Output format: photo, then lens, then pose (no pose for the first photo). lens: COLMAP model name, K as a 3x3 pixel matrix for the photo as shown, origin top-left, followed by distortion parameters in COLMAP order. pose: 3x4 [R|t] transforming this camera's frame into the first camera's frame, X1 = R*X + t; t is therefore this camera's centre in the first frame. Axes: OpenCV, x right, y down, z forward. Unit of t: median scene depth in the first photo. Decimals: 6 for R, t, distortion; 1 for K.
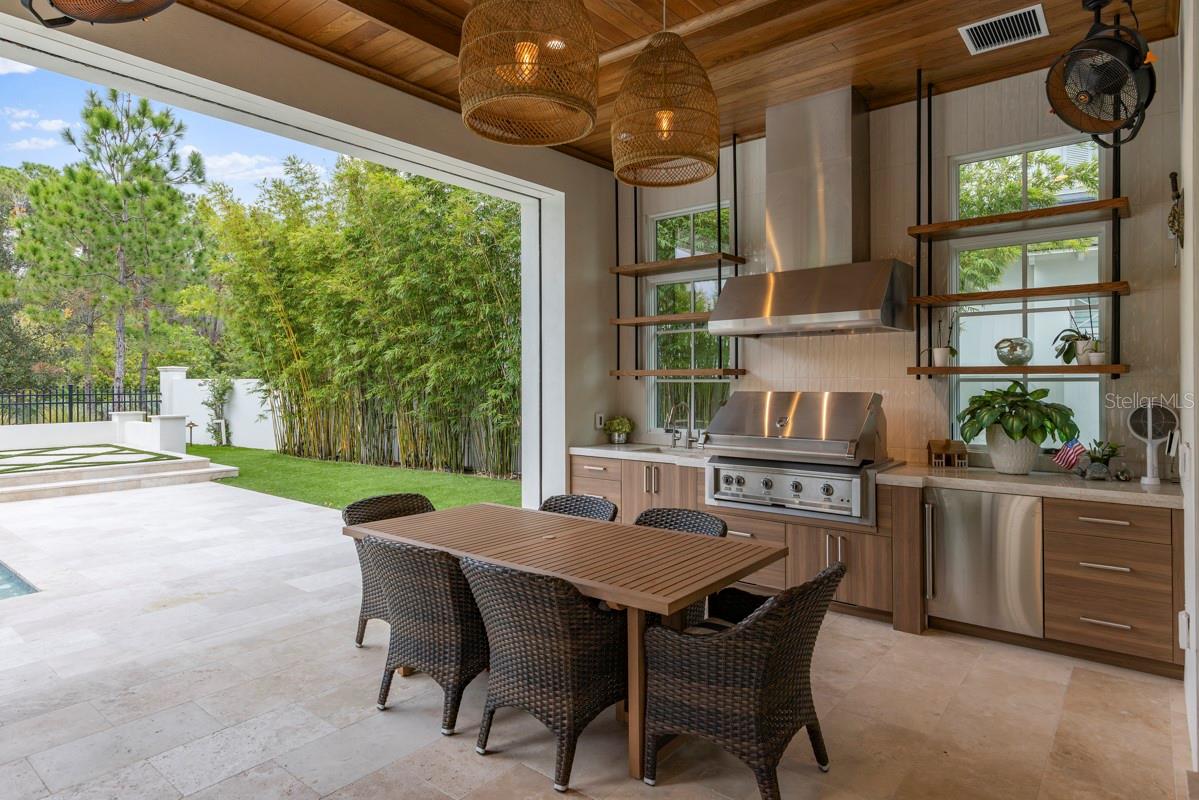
lens RADIAL K [[677.6, 0, 599.7], [0, 677.6, 395.1], [0, 0, 1]] dist [0.008248, 0.001279]
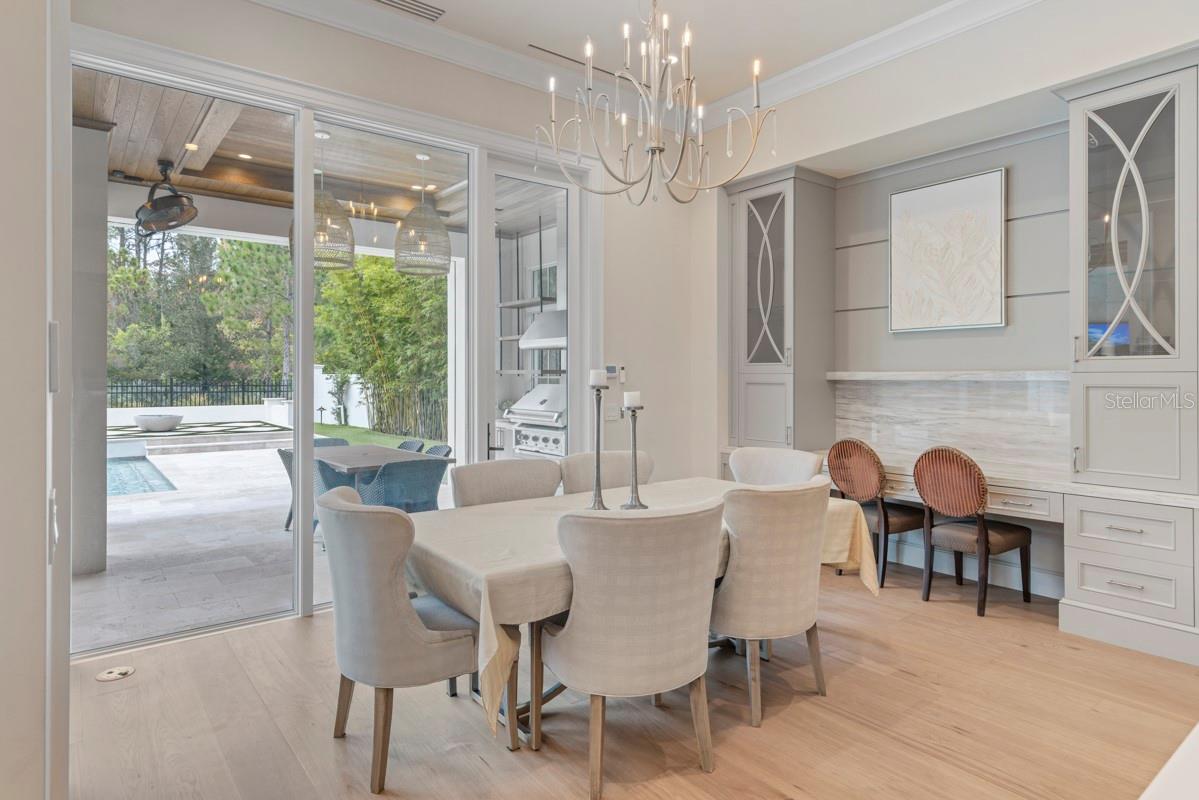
lens RADIAL K [[677.6, 0, 598.7], [0, 677.6, 390.5], [0, 0, 1]] dist [0.008248, 0.001279]
pose [[0.975716, 0.007118, -0.218924, 0.252756], [-0.006945, 0.999975, 0.001561, 0.002647], [0.218929, -0.000002, 0.975741, -0.200244]]
